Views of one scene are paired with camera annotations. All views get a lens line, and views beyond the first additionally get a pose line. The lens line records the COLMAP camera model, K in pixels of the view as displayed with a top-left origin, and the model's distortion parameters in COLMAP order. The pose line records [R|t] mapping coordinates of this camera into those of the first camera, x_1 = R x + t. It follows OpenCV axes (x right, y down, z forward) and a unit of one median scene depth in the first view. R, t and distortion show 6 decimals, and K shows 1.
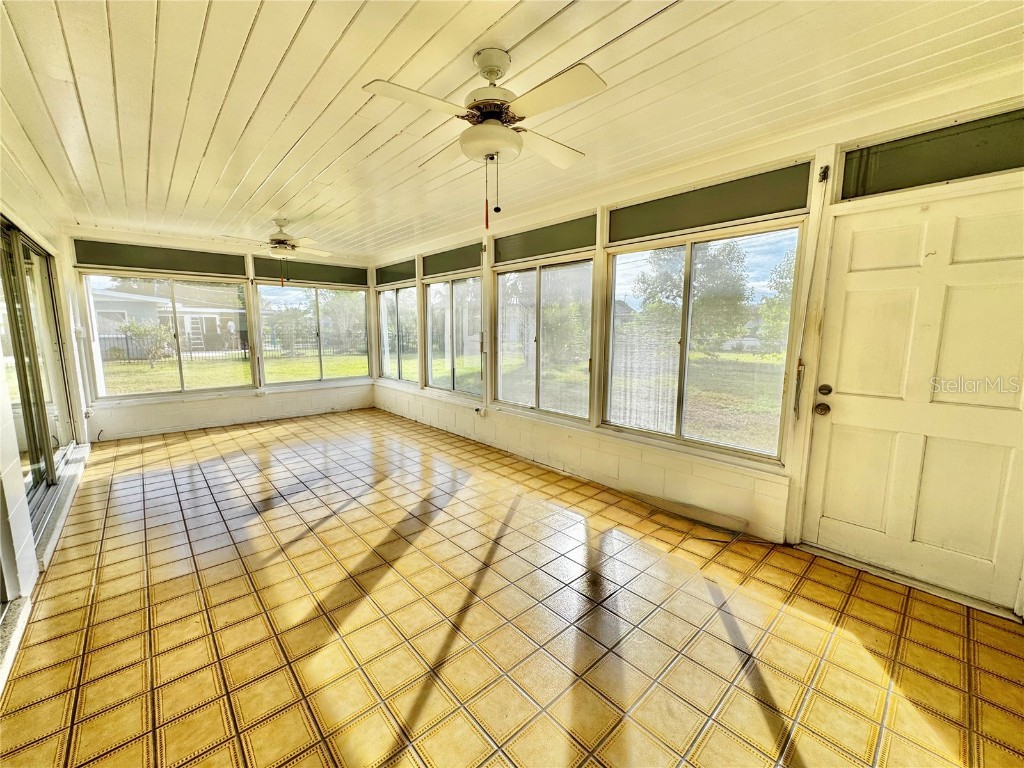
lens RADIAL K [[408.0, 0, 512.0], [0, 408.0, 384.0], [0, 0, 1]] dist [-0.000770, 0.000065]
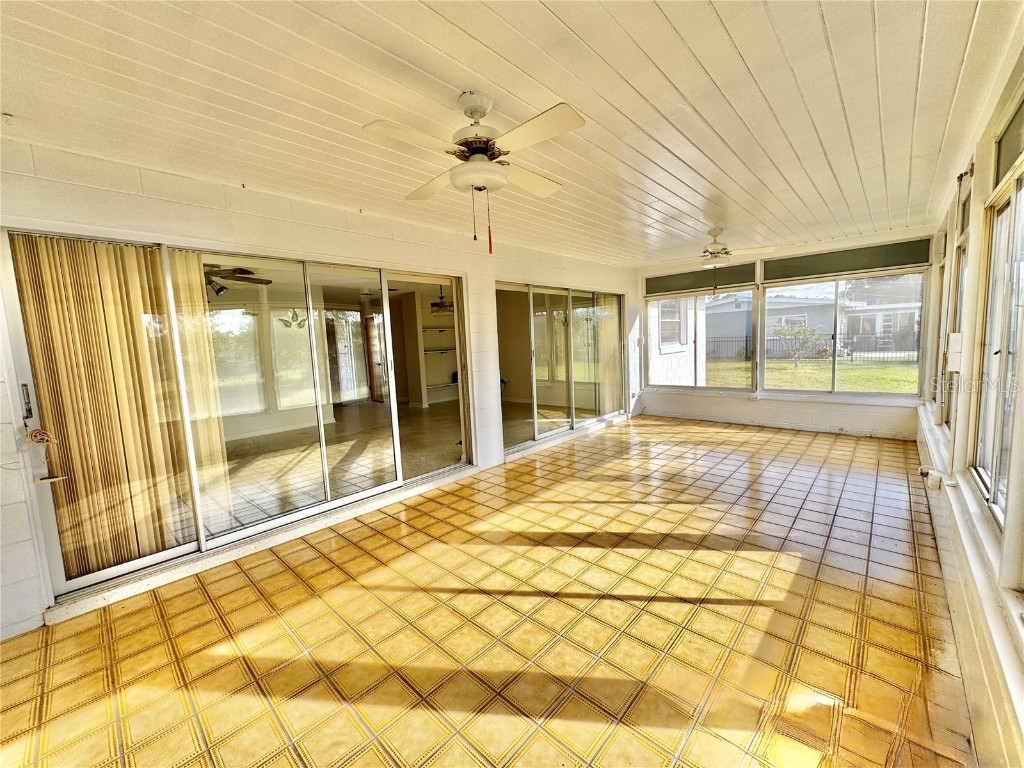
lens RADIAL K [[408.0, 0, 512.0], [0, 408.0, 384.0], [0, 0, 1]] dist [-0.000770, 0.000065]
pose [[0.084608, 0.096507, -0.991730, 0.741427], [-0.091125, 0.991877, 0.088747, -0.102346], [0.992239, 0.082863, 0.092715, 0.708291]]
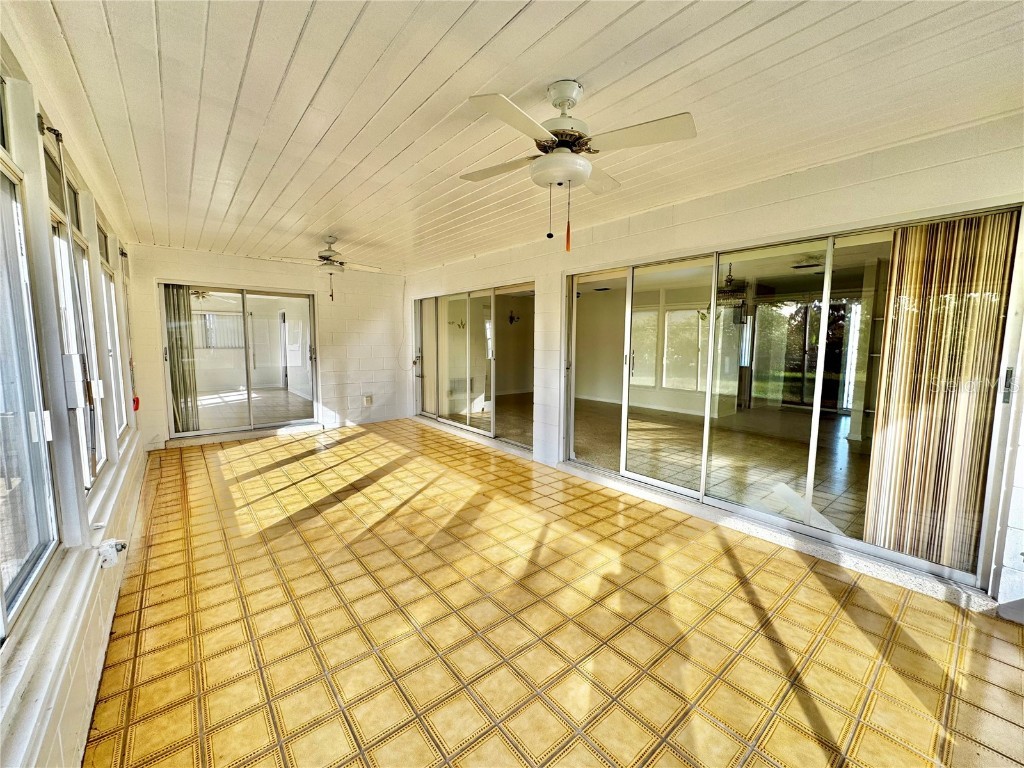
lens RADIAL K [[408.0, 0, 512.0], [0, 408.0, 384.0], [0, 0, 1]] dist [-0.000770, 0.000065]
pose [[-0.998862, -0.012945, 0.045907, -0.894852], [-0.001465, 0.970343, 0.241727, -0.352530], [-0.047675, 0.241385, -0.969258, 2.452803]]
